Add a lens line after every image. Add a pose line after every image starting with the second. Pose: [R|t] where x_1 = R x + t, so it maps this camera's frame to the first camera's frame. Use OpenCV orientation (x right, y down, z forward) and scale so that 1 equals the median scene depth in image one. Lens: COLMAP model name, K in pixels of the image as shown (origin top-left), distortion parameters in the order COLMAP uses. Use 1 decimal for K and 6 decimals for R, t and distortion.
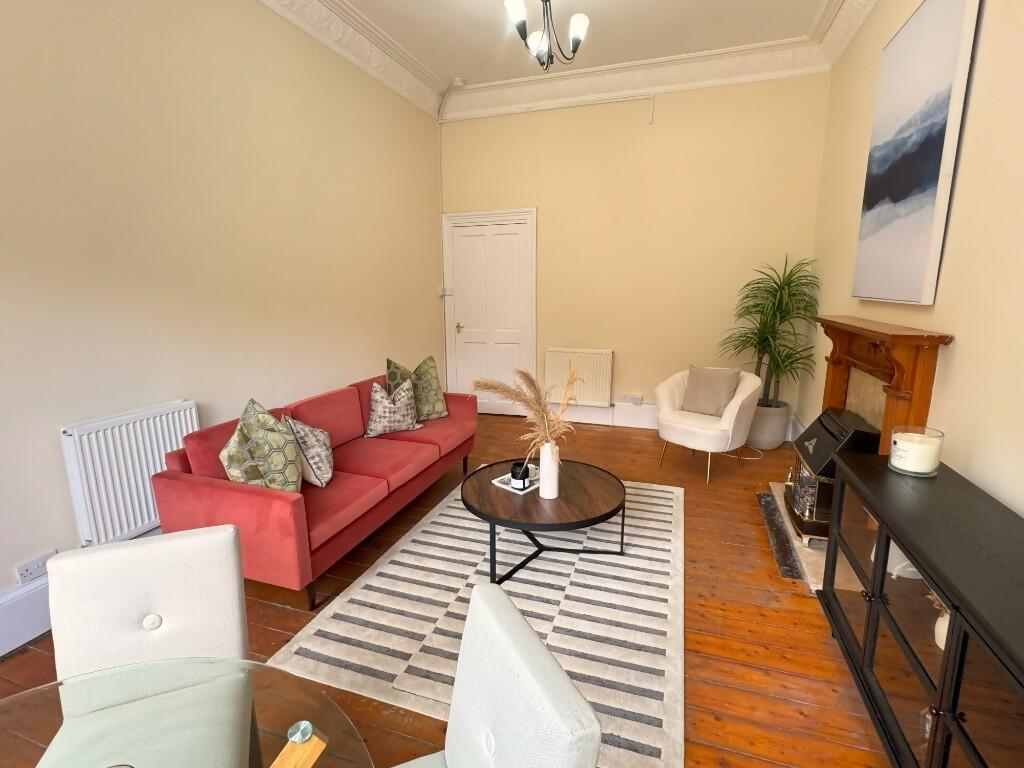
lens RADIAL K [[501.8, 0, 509.2], [0, 501.8, 381.7], [0, 0, 1]] dist [0.000066, -0.000055]
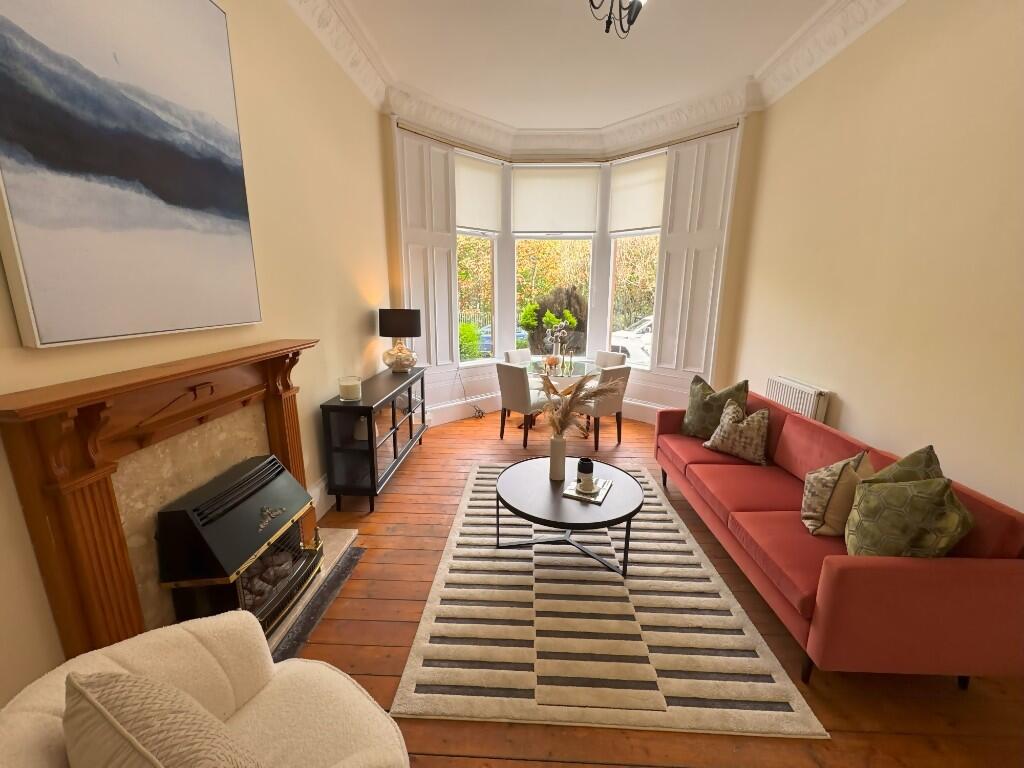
lens RADIAL K [[410.1, 0, 514.5], [0, 410.1, 387.2], [0, 0, 1]] dist [-0.000244, -0.000244]
pose [[-0.959051, 0.059259, -0.276965, 0.407894], [-0.058176, 0.915804, 0.397390, -0.340139], [0.277194, 0.397230, -0.874855, 1.618578]]
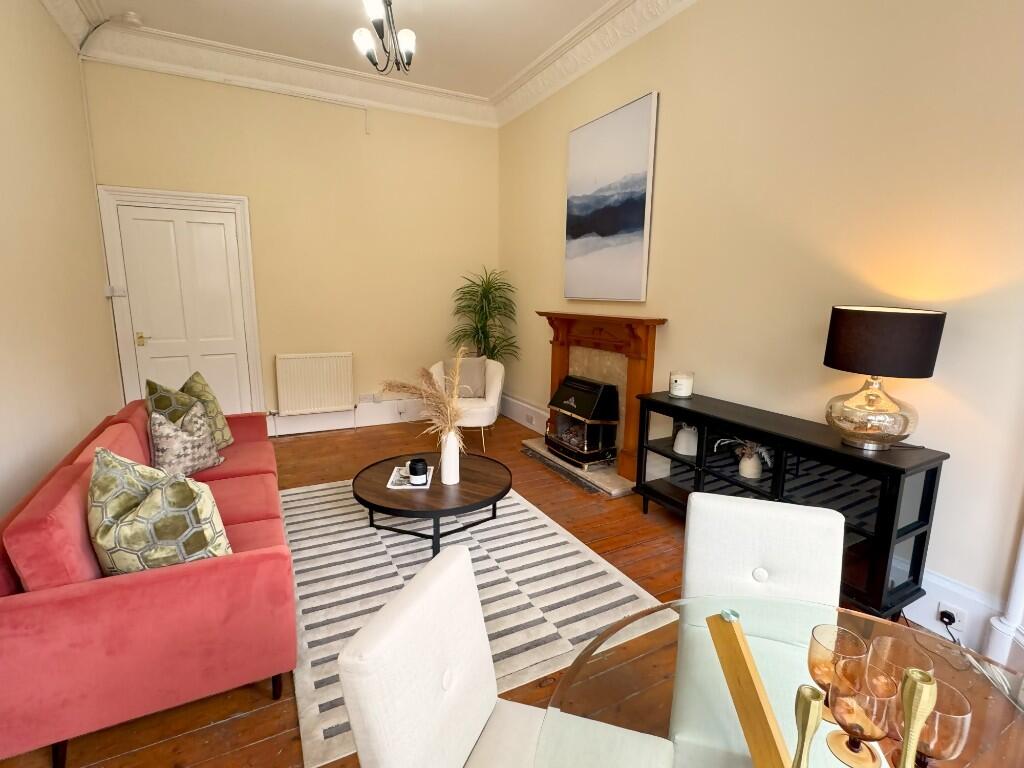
lens RADIAL K [[501.8, 0, 510.5], [0, 501.8, 380.9], [0, 0, 1]] dist [0.000066, -0.000055]
pose [[0.680957, -0.114405, 0.723332, -0.534993], [0.124539, 0.991426, 0.039565, -0.010239], [-0.721657, 0.063141, 0.689366, 0.149193]]
